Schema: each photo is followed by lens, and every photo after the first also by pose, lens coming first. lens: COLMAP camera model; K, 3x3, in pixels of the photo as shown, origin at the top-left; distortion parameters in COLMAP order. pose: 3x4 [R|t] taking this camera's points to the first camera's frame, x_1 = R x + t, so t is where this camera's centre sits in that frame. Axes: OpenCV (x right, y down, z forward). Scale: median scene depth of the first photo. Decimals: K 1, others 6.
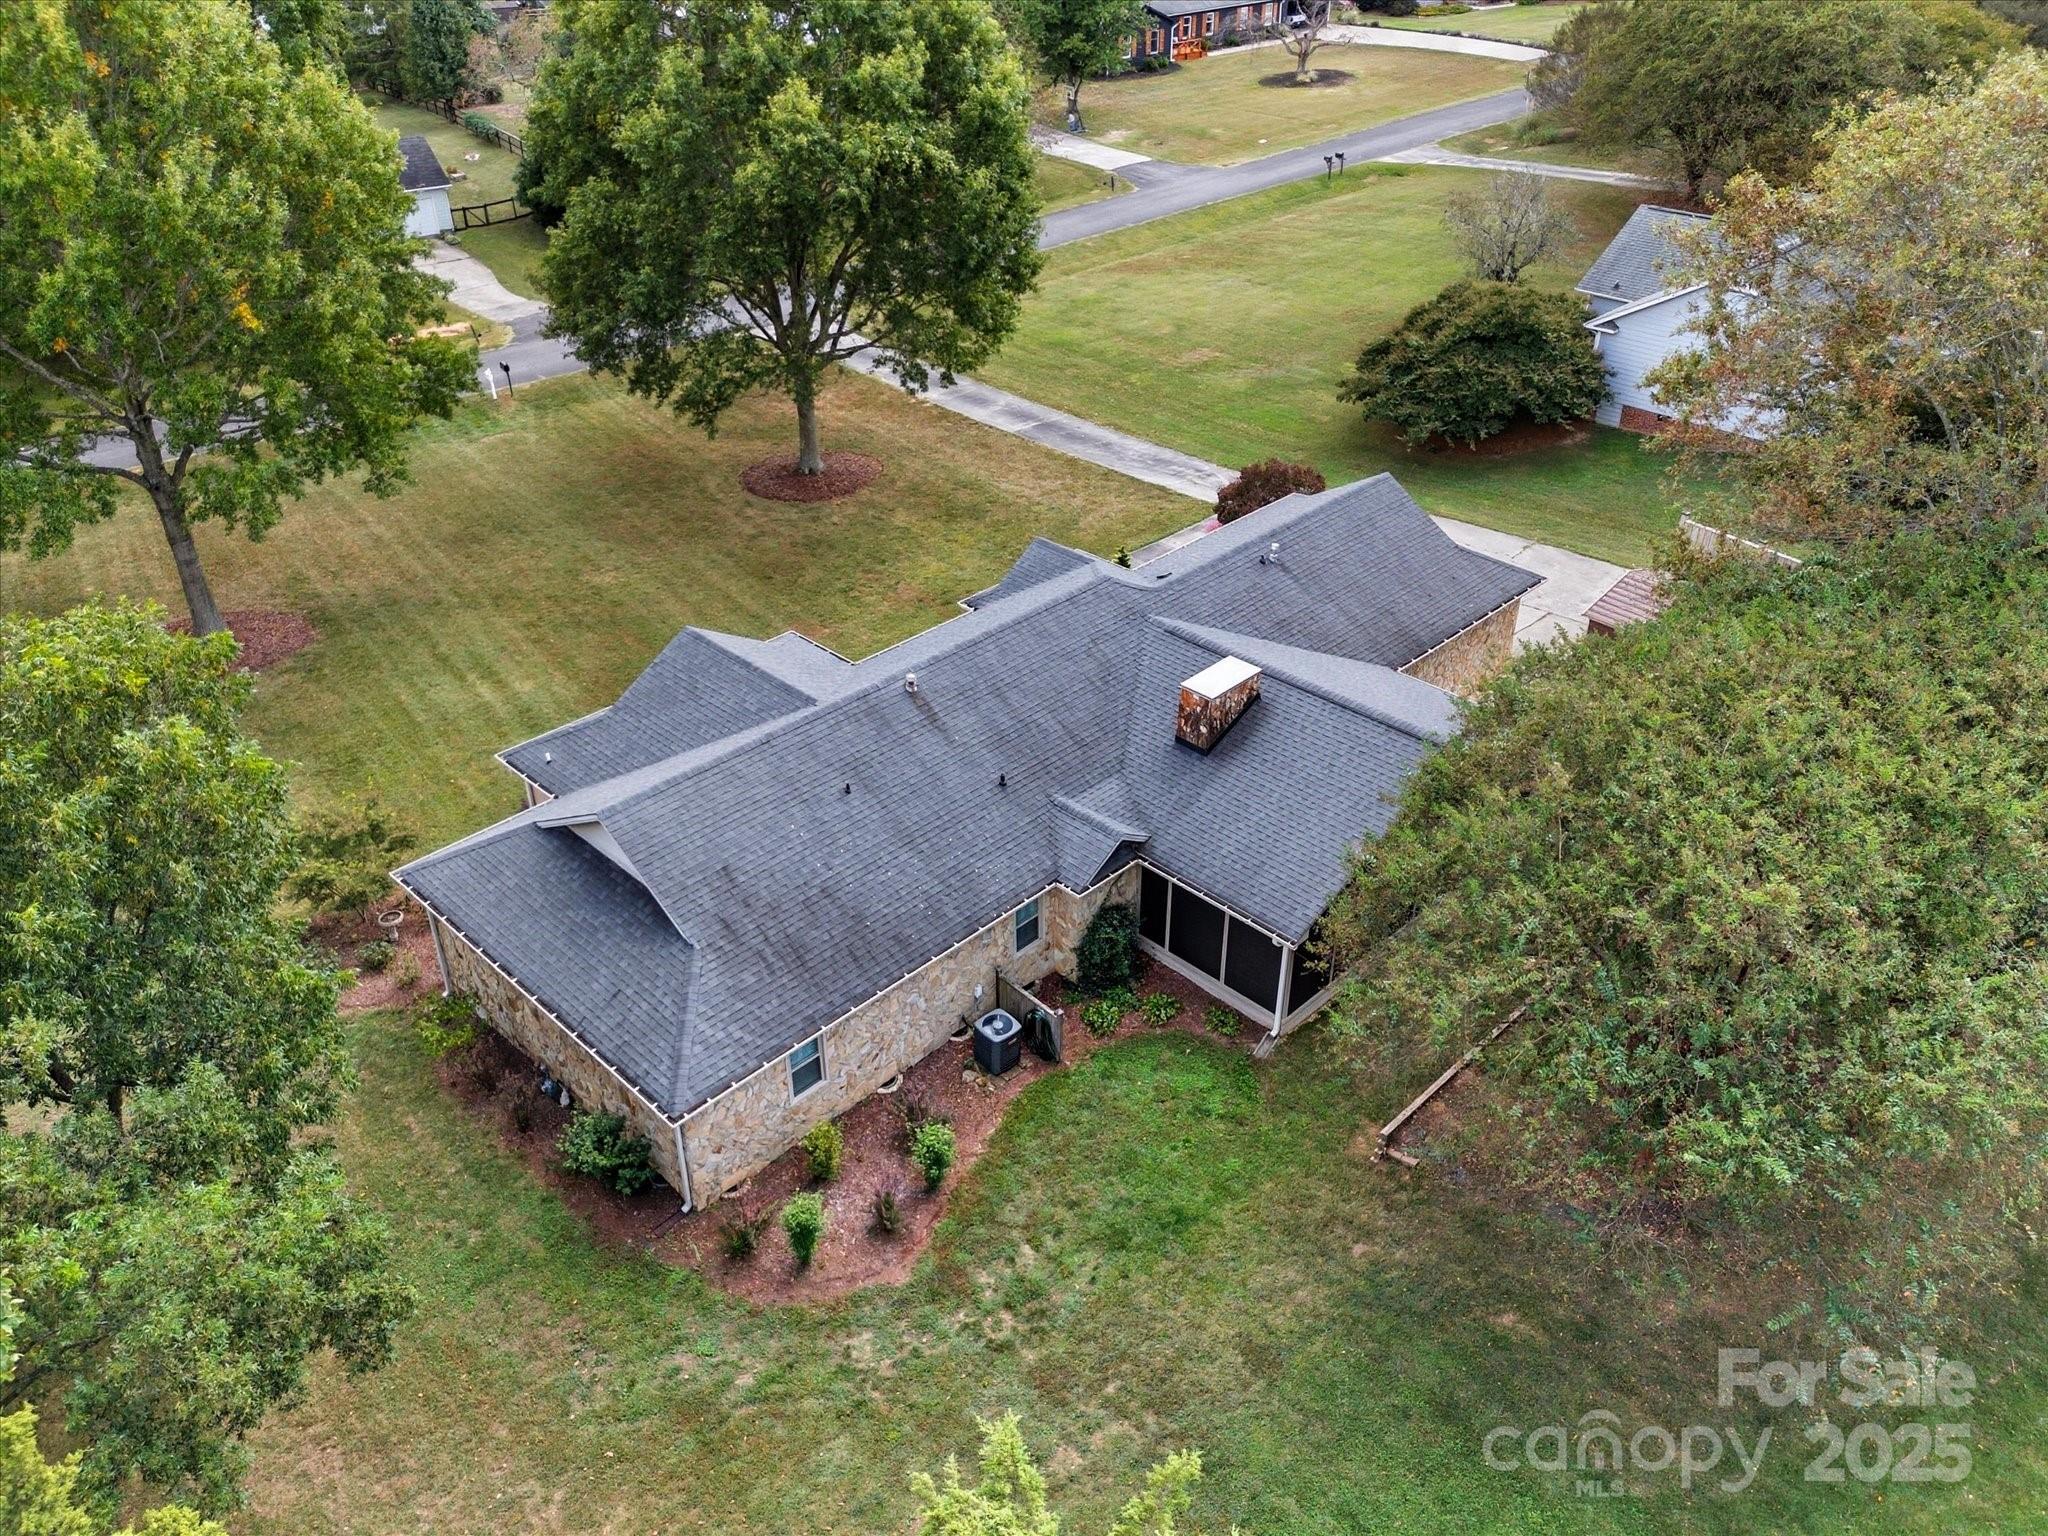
lens RADIAL K [[1562.7, 0, 1024.0], [0, 1562.7, 768.0], [0, 0, 1]] dist [0.088634, -0.092595]
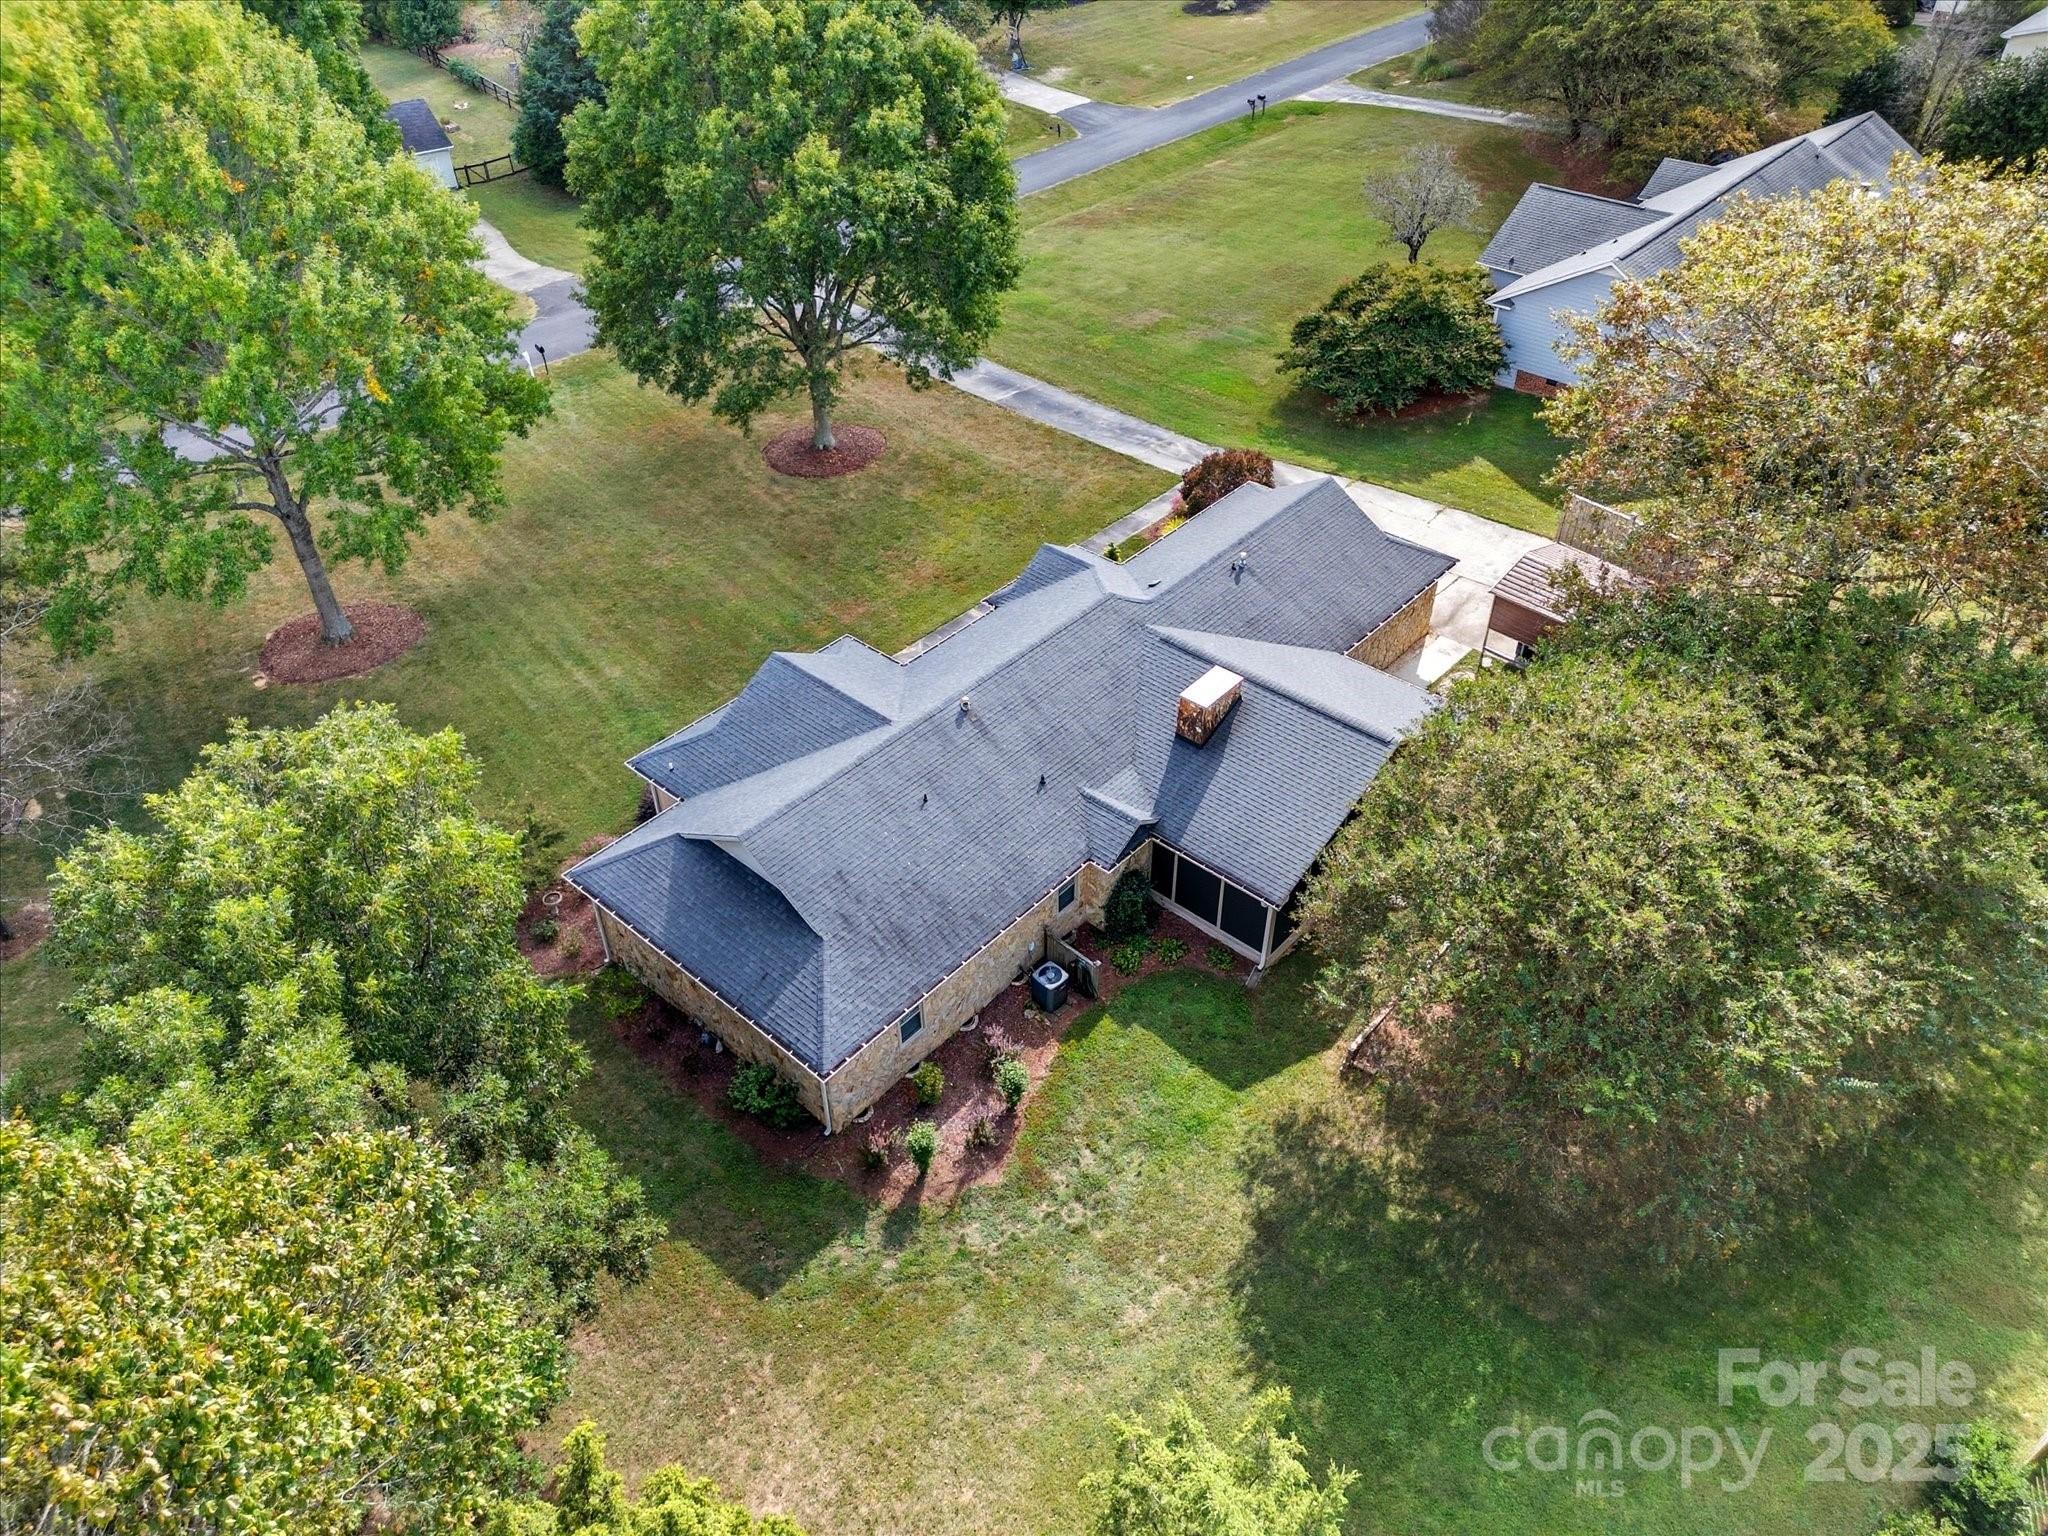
lens RADIAL K [[1431.3, 0, 1017.5], [0, 1431.3, 749.2], [0, 0, 1]] dist [0.094350, -0.096417]
pose [[0.998316, -0.040324, 0.041698, -0.058746], [0.035074, 0.992182, 0.119766, -0.112163], [-0.046201, -0.118102, 0.991926, -0.103436]]
